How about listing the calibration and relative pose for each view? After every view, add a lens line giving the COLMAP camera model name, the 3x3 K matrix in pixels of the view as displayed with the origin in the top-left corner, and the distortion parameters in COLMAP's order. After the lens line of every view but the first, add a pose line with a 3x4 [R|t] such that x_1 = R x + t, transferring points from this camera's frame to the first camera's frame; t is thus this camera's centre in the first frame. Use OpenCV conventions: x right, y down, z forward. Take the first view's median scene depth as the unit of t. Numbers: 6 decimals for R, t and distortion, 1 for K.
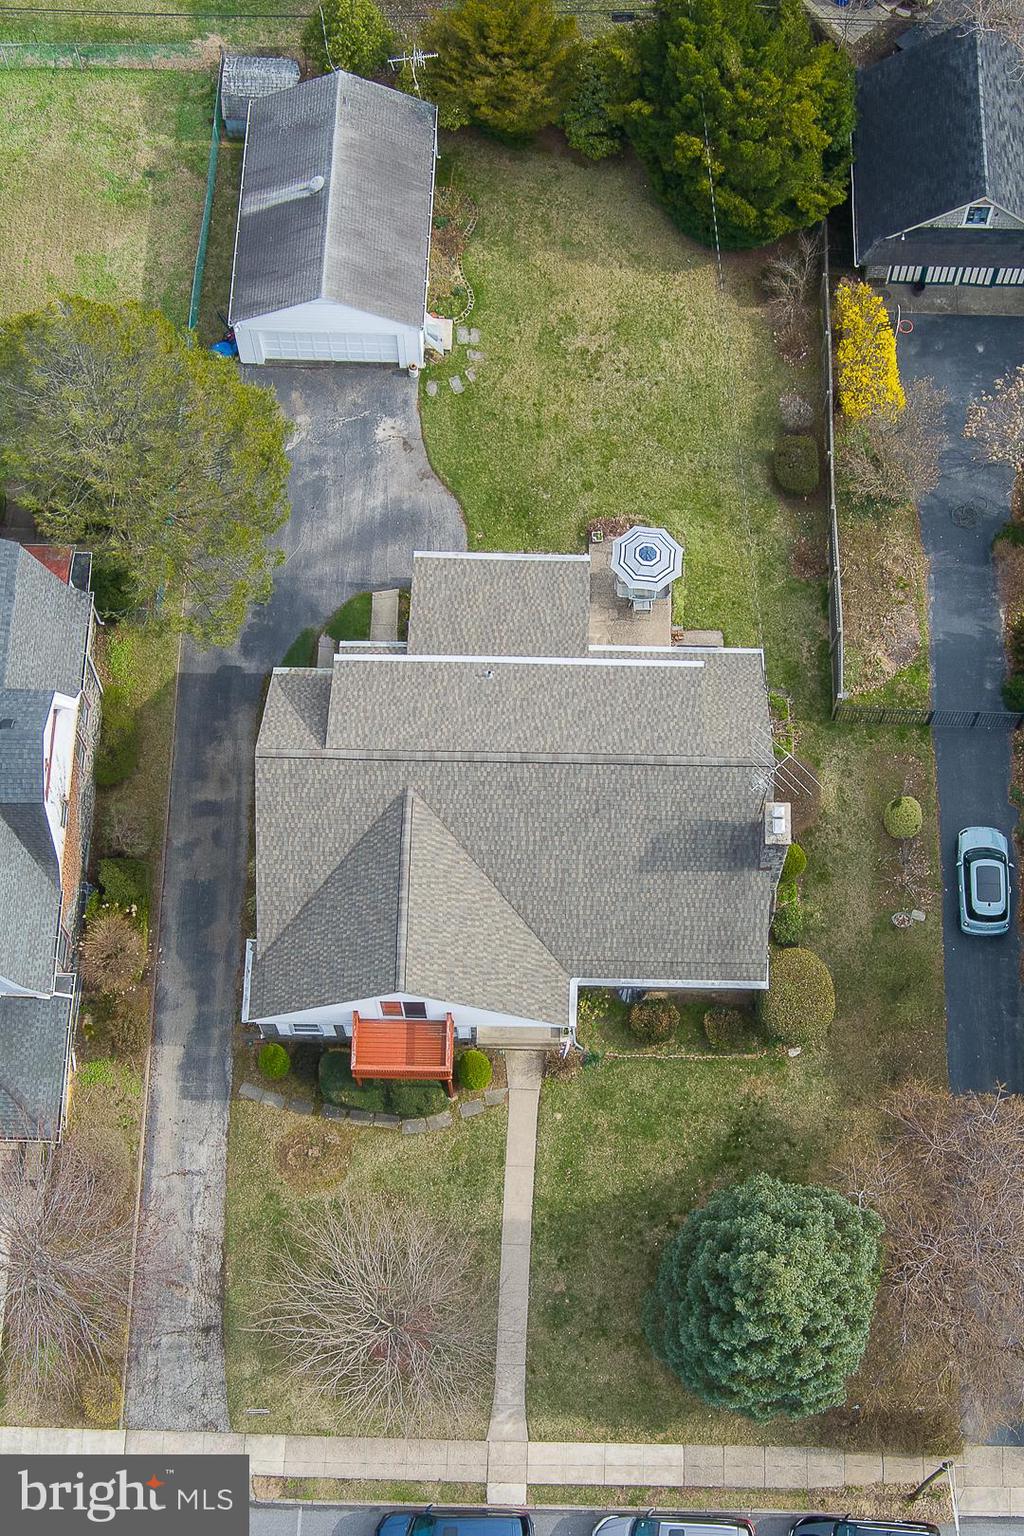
lens RADIAL K [[2327.1, 0, 512.0], [0, 2327.1, 768.0], [0, 0, 1]] dist [-0.063362, -0.070718]
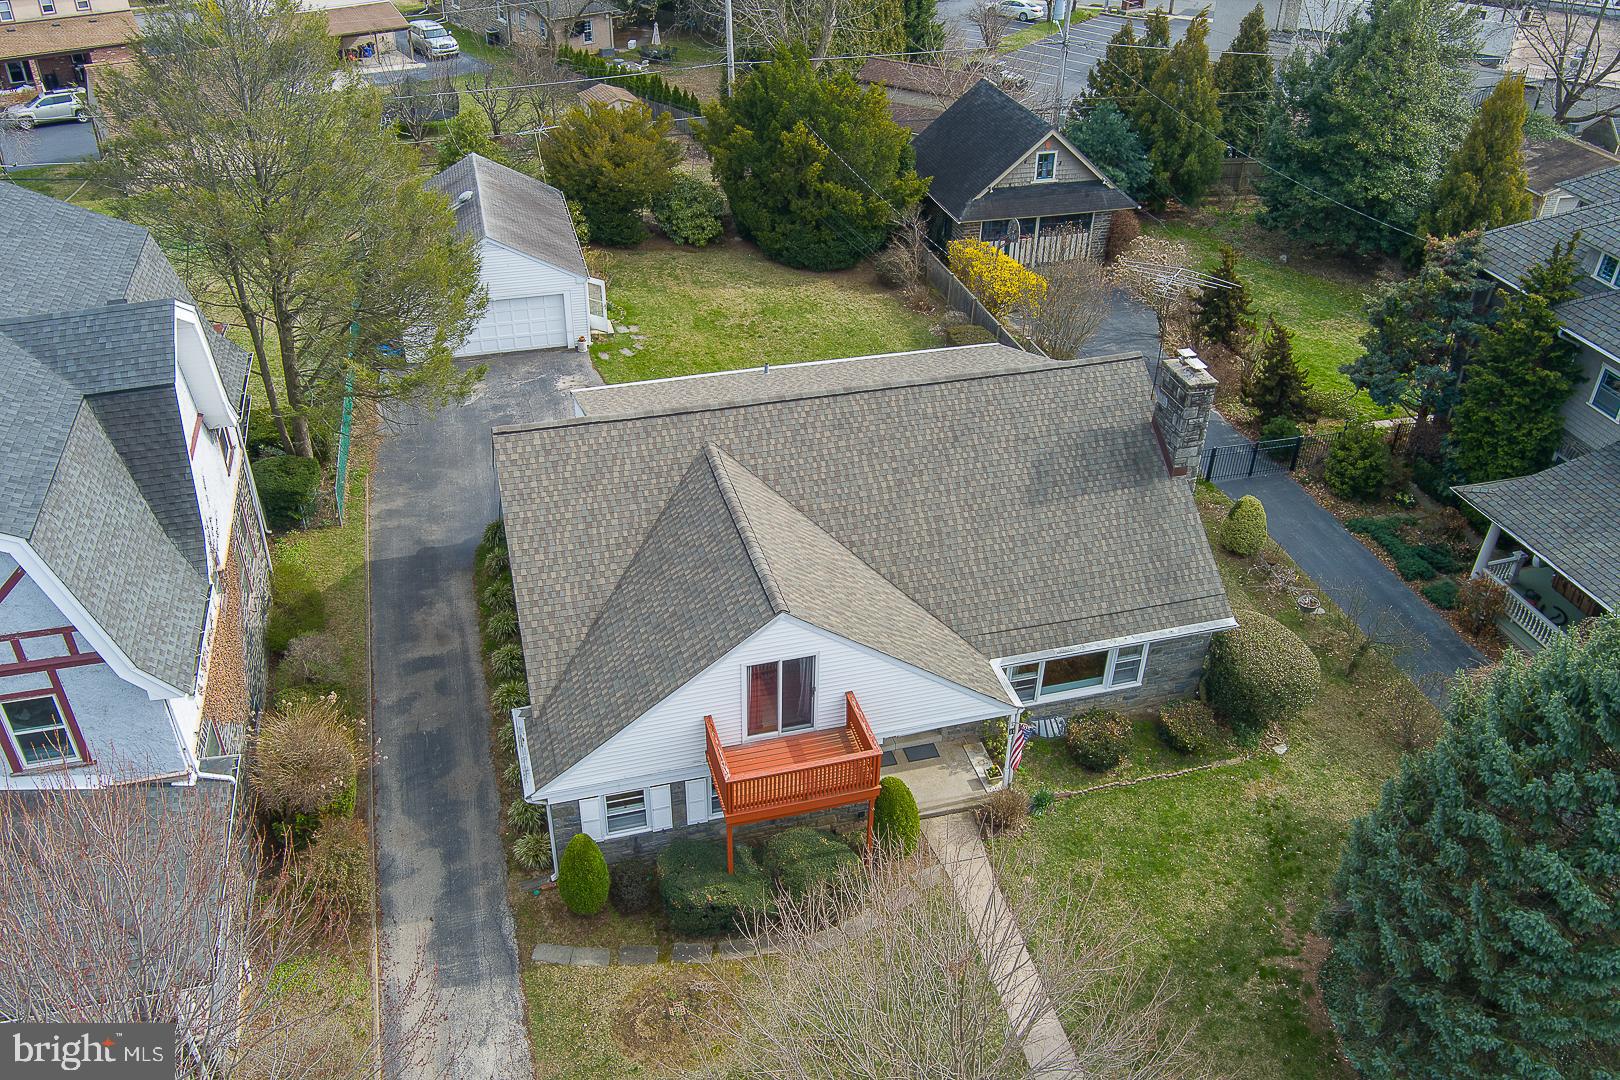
lens RADIAL K [[1295.8, 0, 787.3], [0, 1295.8, 537.7], [0, 0, 1]] dist [-0.070592, -0.004715]
pose [[0.958804, -0.140679, 0.246789, -0.121897], [0.256067, 0.804138, -0.536463, 0.250299], [-0.122983, 0.577557, 0.807034, 0.662064]]
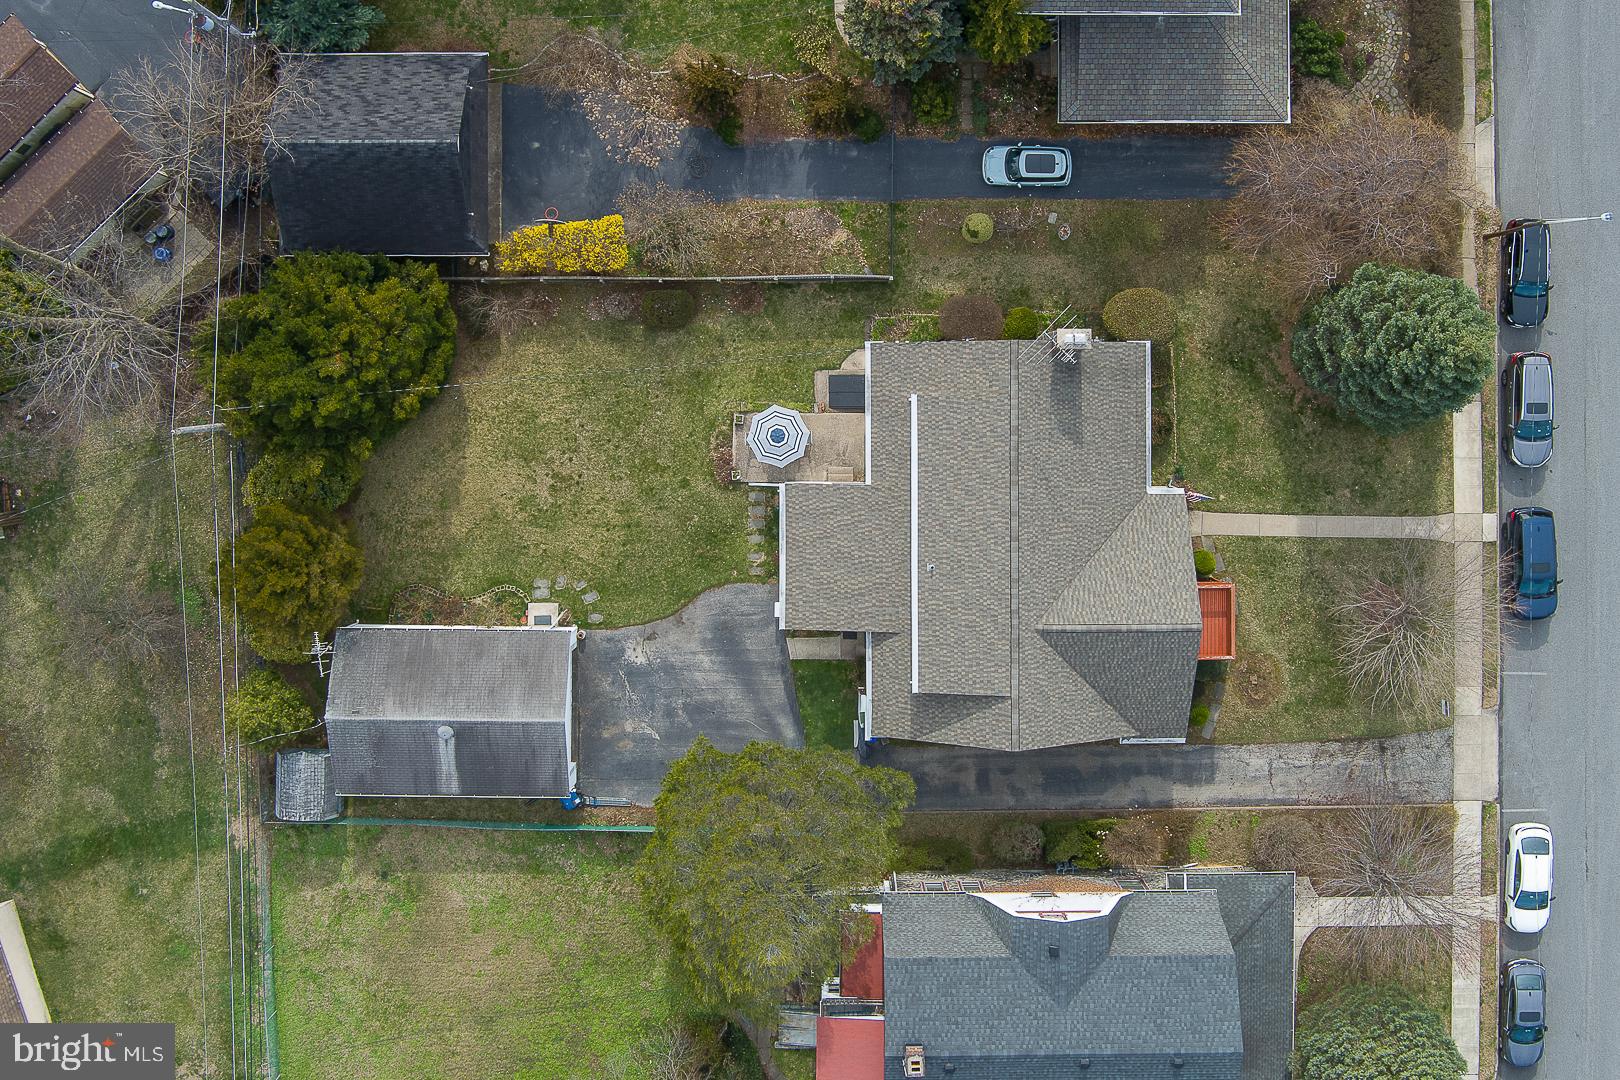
lens RADIAL K [[1896.9, 0, 809.3], [0, 1896.9, 476.5], [0, 0, 1]] dist [-0.070467, -0.021297]
pose [[-0.027815, -0.999406, -0.020361, 0.060495], [0.931520, -0.033304, 0.362162, -0.460869], [-0.362625, -0.008894, 0.931893, 0.081792]]
